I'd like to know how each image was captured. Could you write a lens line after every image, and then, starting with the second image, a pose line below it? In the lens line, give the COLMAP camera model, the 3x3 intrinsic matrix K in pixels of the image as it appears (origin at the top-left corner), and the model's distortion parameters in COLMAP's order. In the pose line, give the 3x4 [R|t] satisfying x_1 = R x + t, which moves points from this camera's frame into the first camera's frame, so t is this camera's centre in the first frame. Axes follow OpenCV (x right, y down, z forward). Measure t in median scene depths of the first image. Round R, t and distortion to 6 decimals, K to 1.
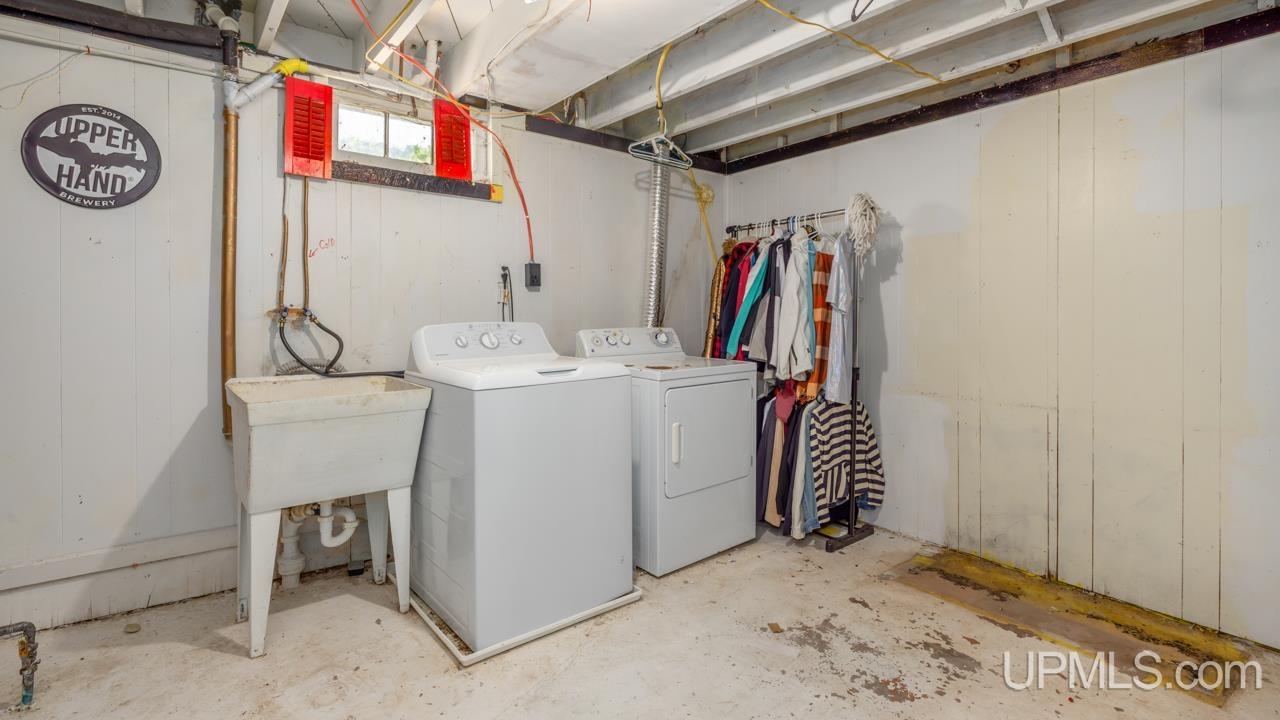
lens RADIAL K [[587.6, 0, 640.5], [0, 587.6, 317.9], [0, 0, 1]] dist [0.000129, 0.000004]
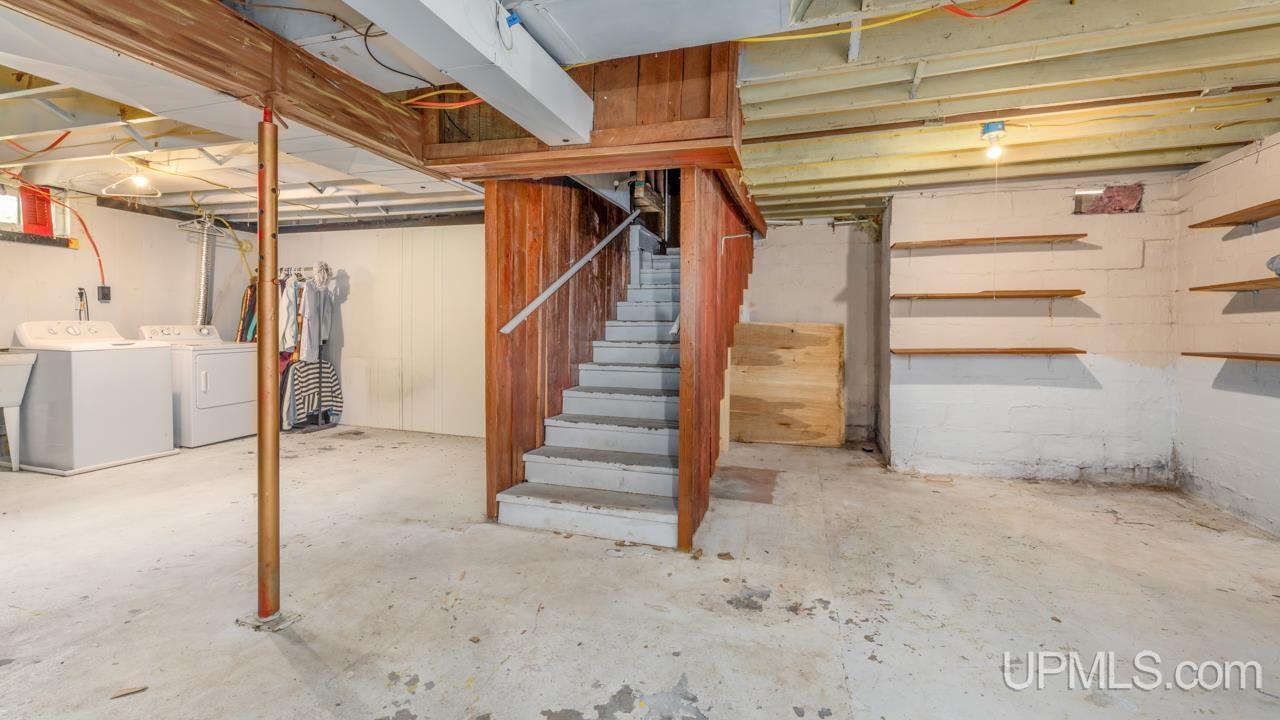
lens RADIAL K [[553.2, 0, 641.6], [0, 553.2, 336.3], [0, 0, 1]] dist [0.000708, 0.000055]
pose [[0.824479, -0.005999, 0.565861, 0.189950], [-0.005463, 0.999813, 0.018559, 0.012047], [-0.565867, -0.018393, 0.824292, -1.192985]]
